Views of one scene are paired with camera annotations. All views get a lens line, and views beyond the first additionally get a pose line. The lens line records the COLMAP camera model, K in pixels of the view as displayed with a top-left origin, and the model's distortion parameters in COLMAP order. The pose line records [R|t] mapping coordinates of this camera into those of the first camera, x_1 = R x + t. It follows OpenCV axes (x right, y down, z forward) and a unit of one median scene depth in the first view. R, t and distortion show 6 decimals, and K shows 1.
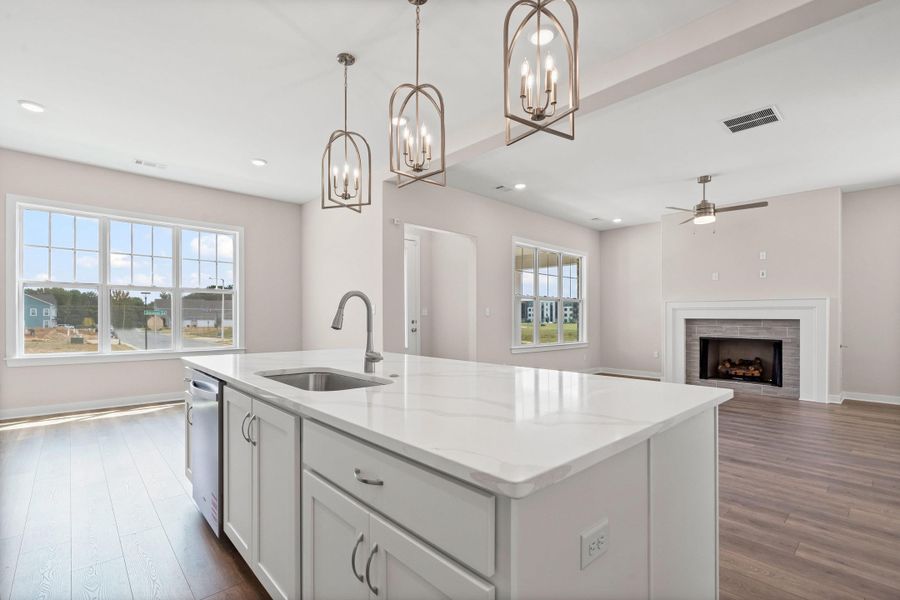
lens RADIAL K [[407.8, 0, 431.2], [0, 407.8, 311.7], [0, 0, 1]] dist [-0.002973, 0.001365]
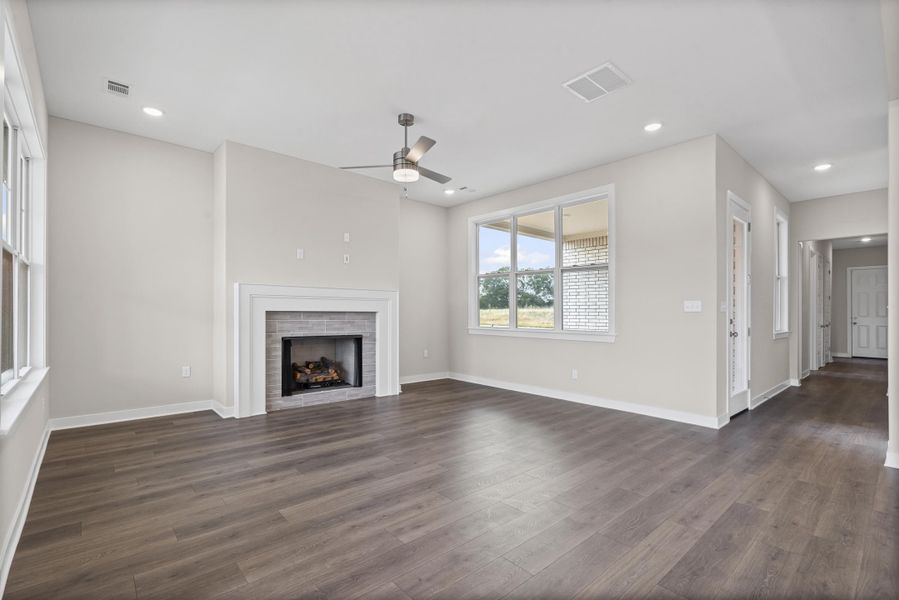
lens RADIAL K [[407.3, 0, 452.1], [0, 407.3, 303.5], [0, 0, 1]] dist [-0.002973, 0.001365]
pose [[-0.003926, 0.015058, 0.999879, -0.044857], [-0.021089, 0.999663, -0.015137, 0.009720], [-0.999770, -0.021146, -0.003607, 0.765706]]
